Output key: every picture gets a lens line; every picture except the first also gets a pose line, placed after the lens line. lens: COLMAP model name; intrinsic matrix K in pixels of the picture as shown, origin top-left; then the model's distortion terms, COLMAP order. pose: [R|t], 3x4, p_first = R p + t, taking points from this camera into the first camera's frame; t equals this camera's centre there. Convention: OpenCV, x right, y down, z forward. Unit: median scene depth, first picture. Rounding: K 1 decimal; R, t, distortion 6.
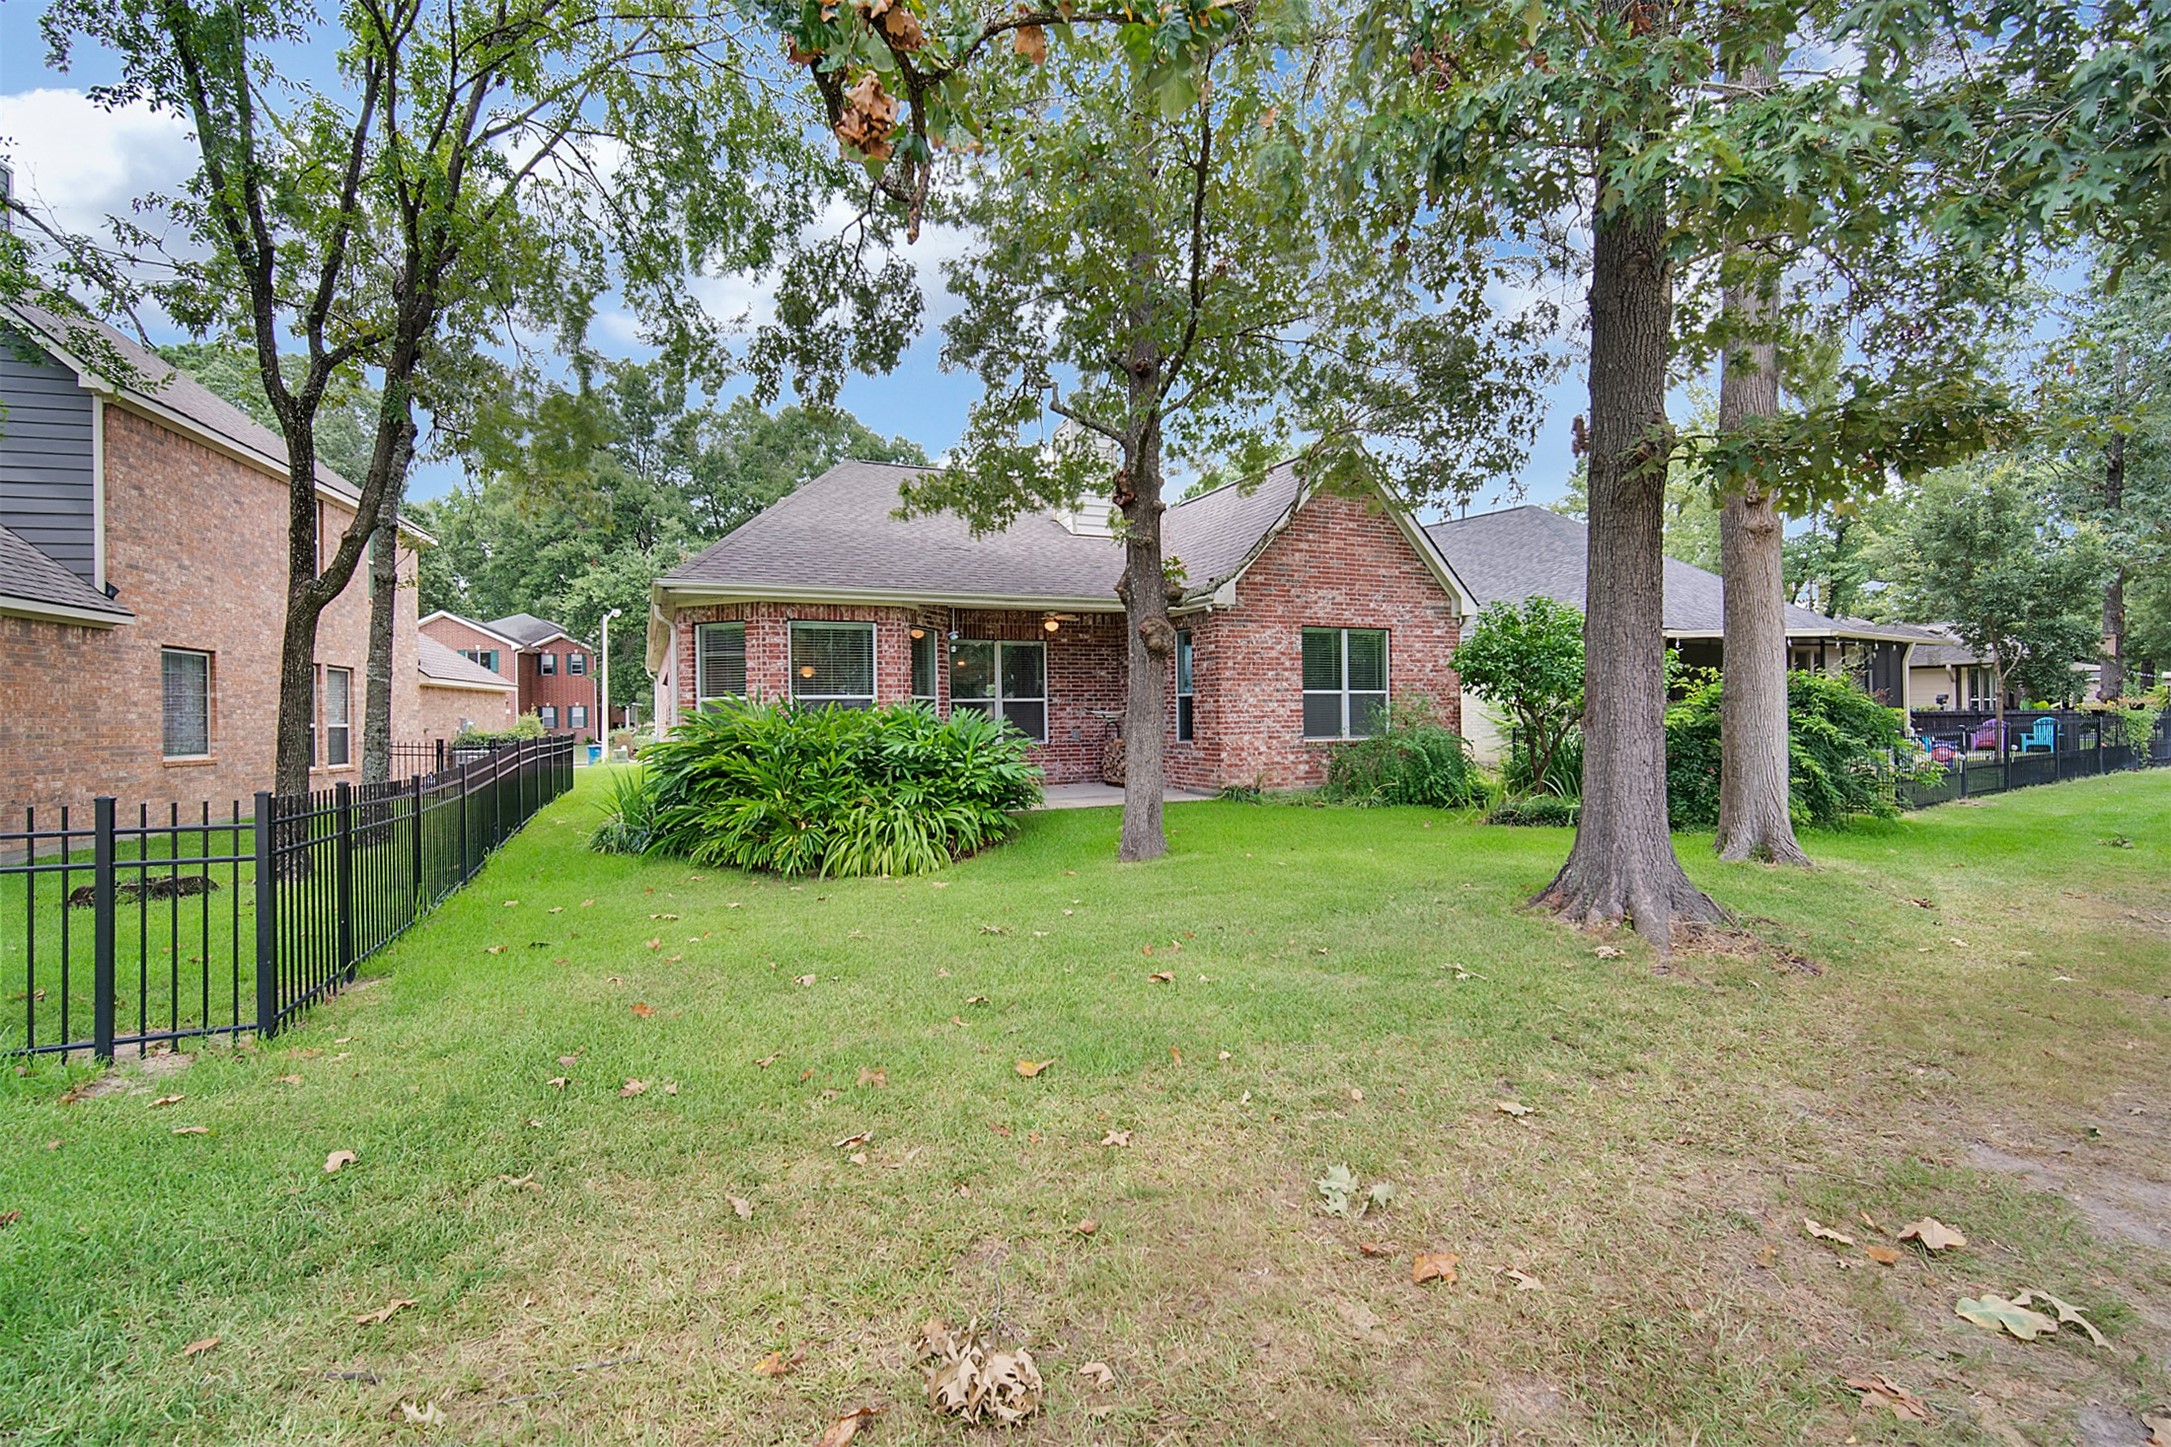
lens RADIAL K [[852.8, 0, 1082.6], [0, 852.8, 722.5], [0, 0, 1]] dist [-0.001074, 0.000141]
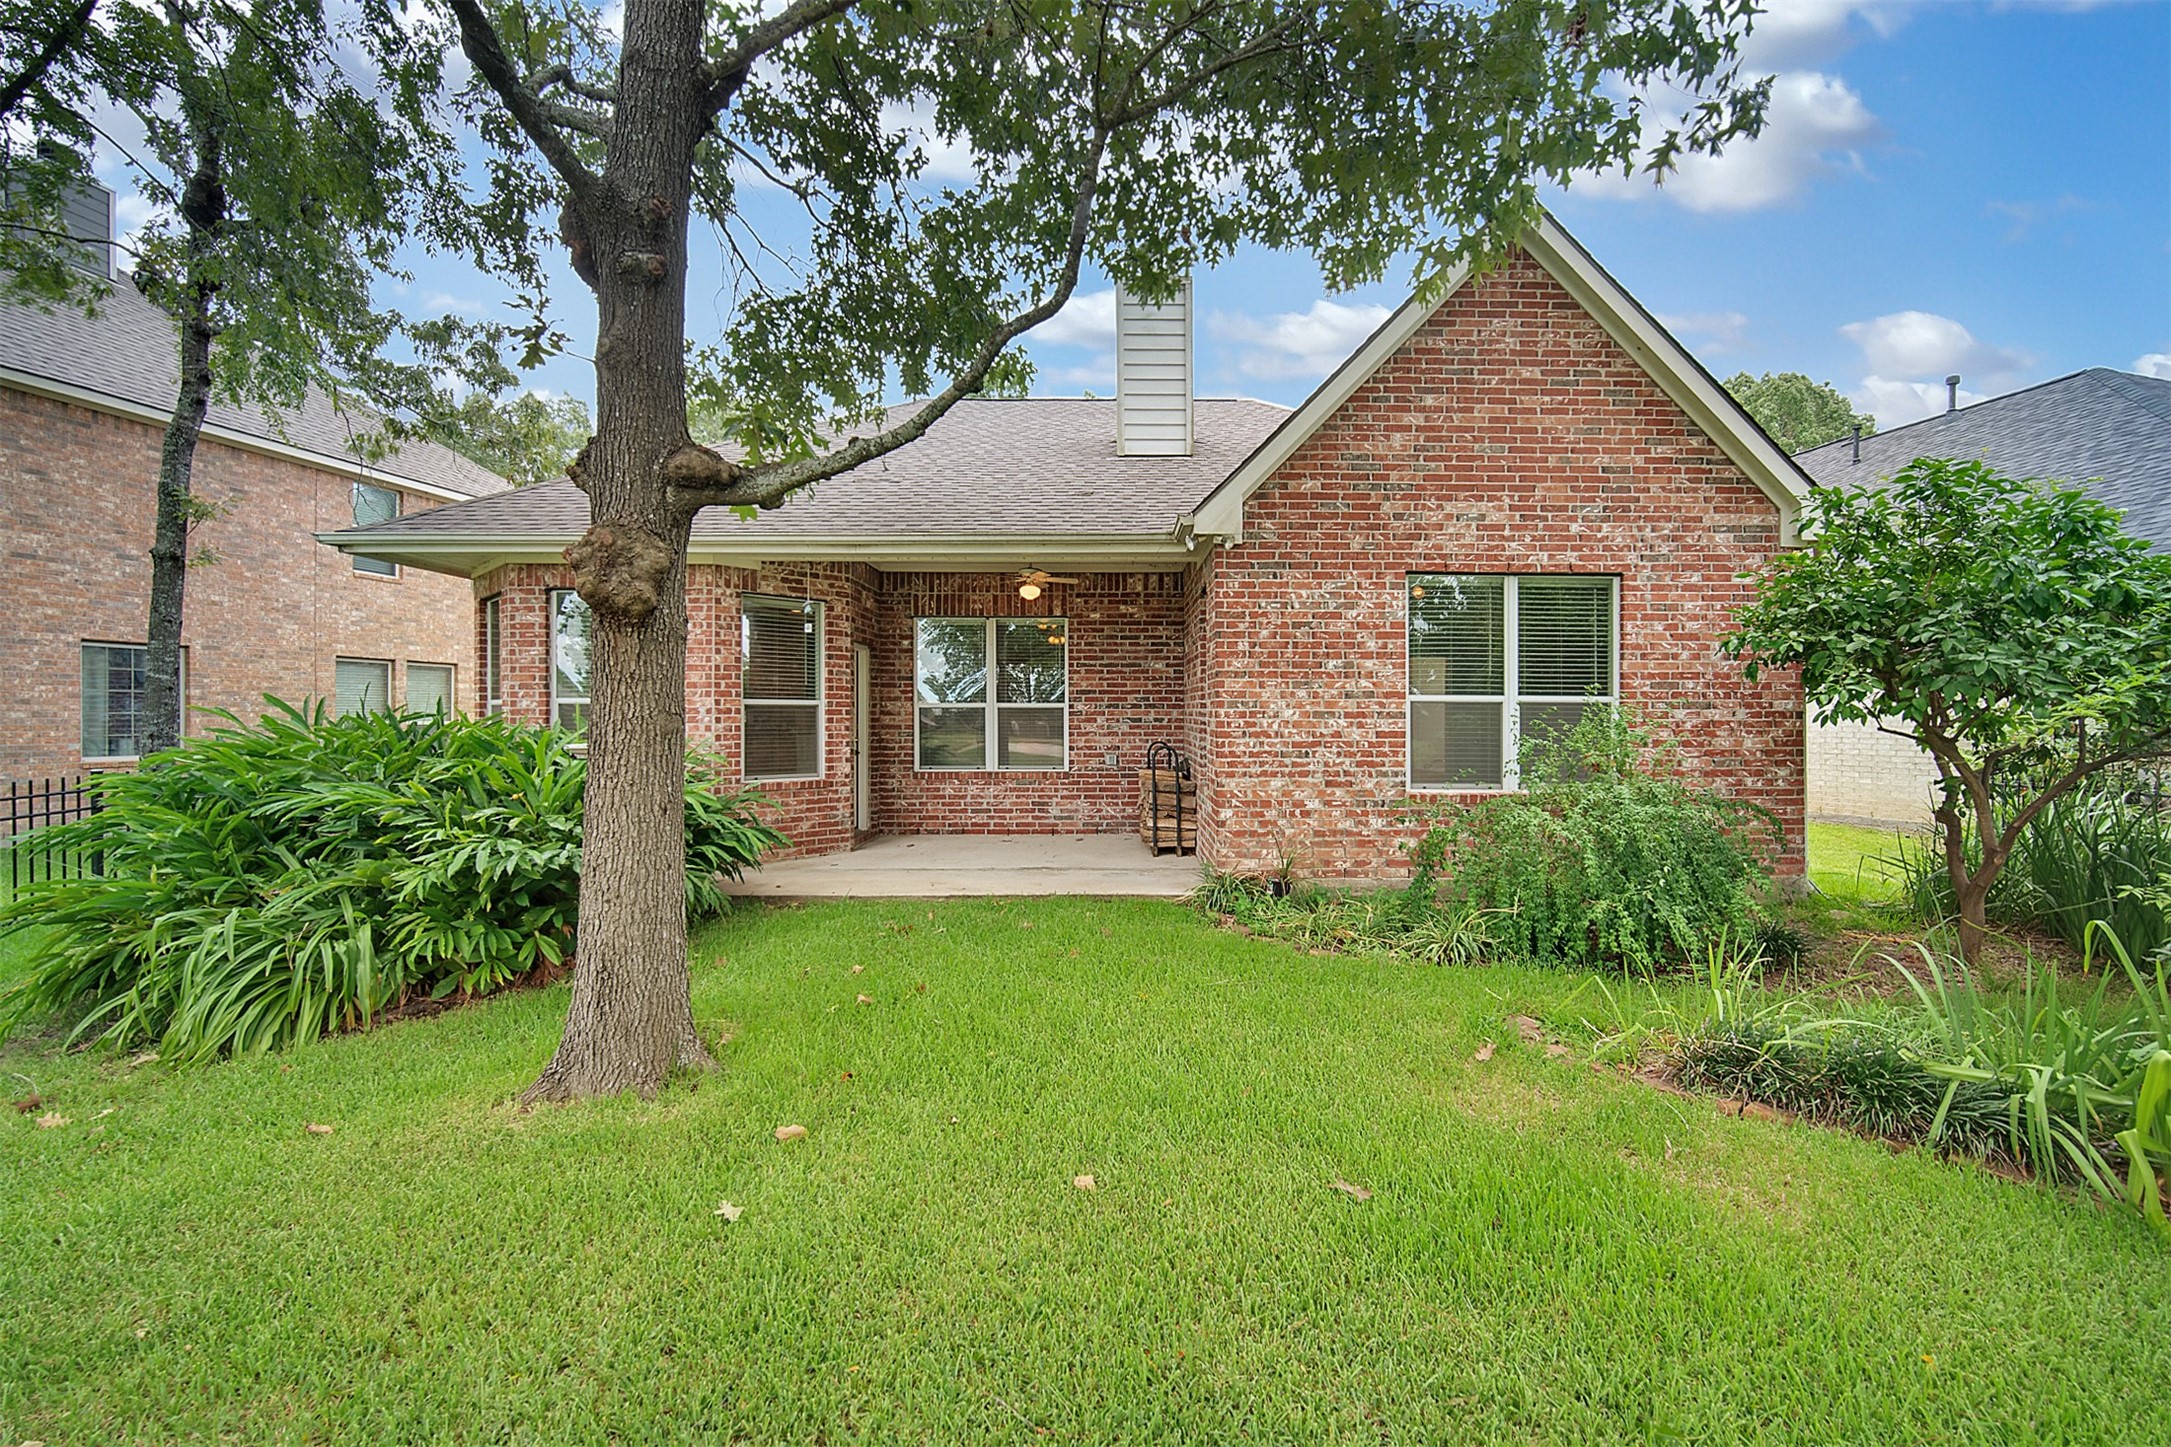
lens RADIAL K [[919.5, 0, 1085.5], [0, 919.5, 723.5], [0, 0, 1]] dist [-0.003781, -0.000169]
pose [[0.930691, 0.018489, -0.365340, 0.275385], [-0.017803, 0.999828, 0.005246, -0.019463], [0.365374, 0.001622, 0.930859, 0.394043]]
